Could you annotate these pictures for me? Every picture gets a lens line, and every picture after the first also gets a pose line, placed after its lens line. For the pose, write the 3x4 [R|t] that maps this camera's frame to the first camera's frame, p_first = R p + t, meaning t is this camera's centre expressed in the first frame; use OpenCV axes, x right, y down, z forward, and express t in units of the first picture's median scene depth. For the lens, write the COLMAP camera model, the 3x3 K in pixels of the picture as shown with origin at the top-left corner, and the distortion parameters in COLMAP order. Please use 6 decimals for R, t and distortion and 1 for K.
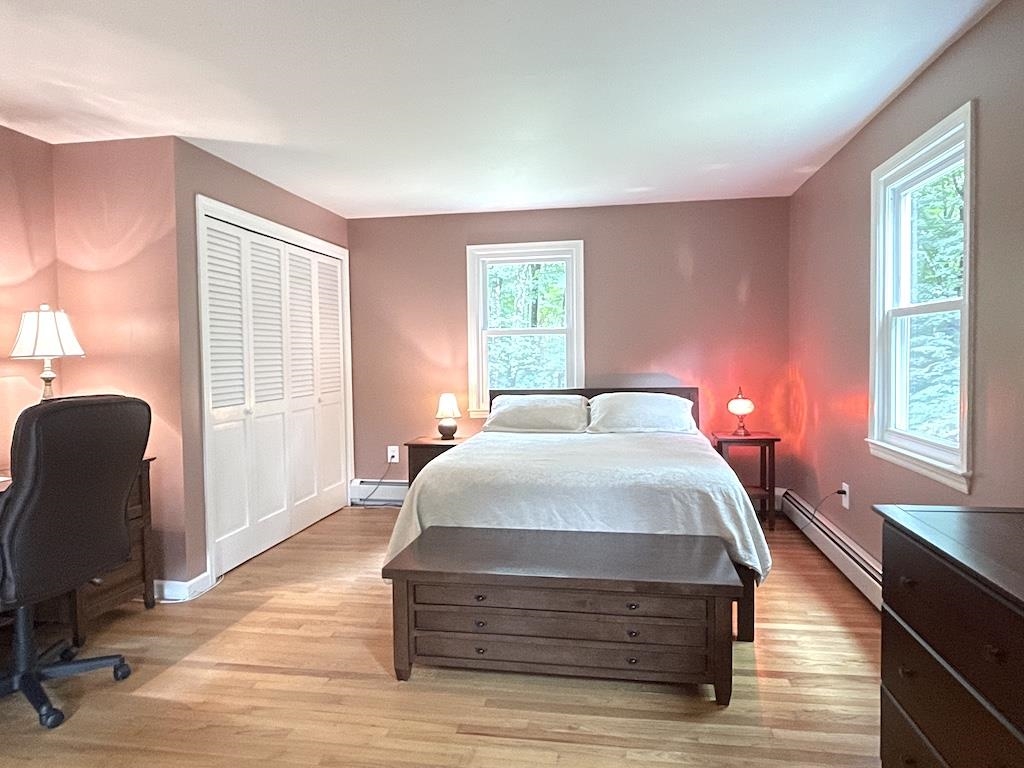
lens RADIAL K [[648.5, 0, 512.0], [0, 648.5, 384.0], [0, 0, 1]] dist [0.000226, 0.000259]
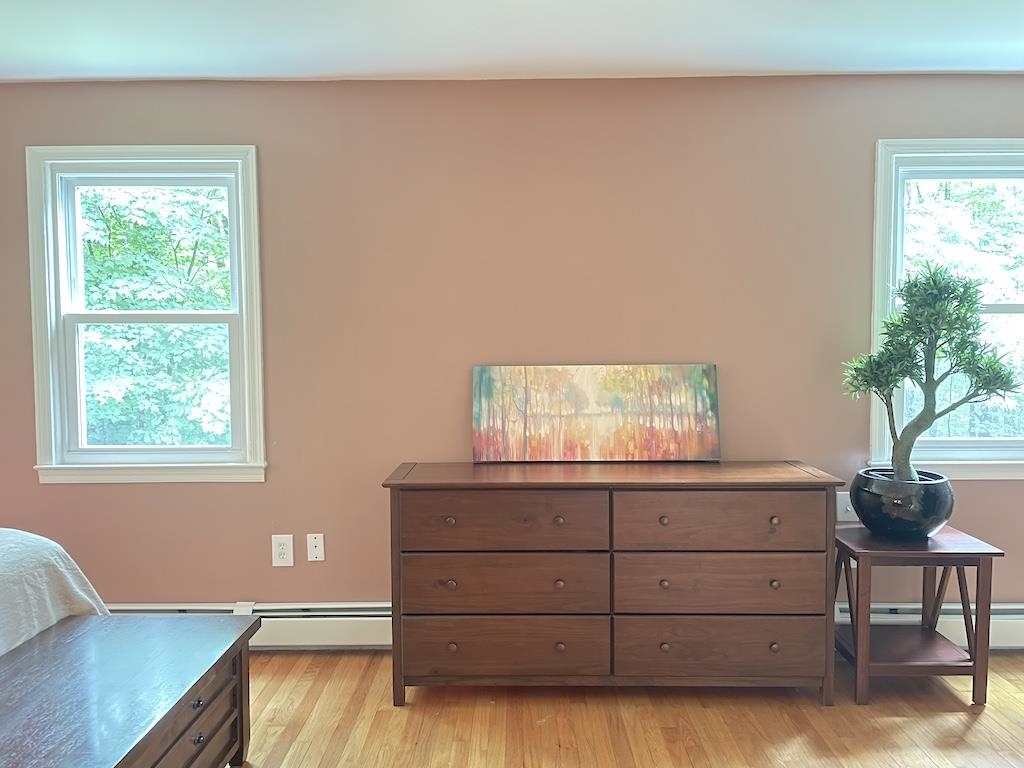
lens RADIAL K [[780.6, 0, 512.0], [0, 780.6, 384.0], [0, 0, 1]] dist [0.001541, 0.000771]
pose [[-0.160137, -0.040663, 0.986257, -0.808266], [0.050770, 0.997489, 0.049370, -0.057454], [-0.985788, 0.057978, -0.157670, 0.826338]]
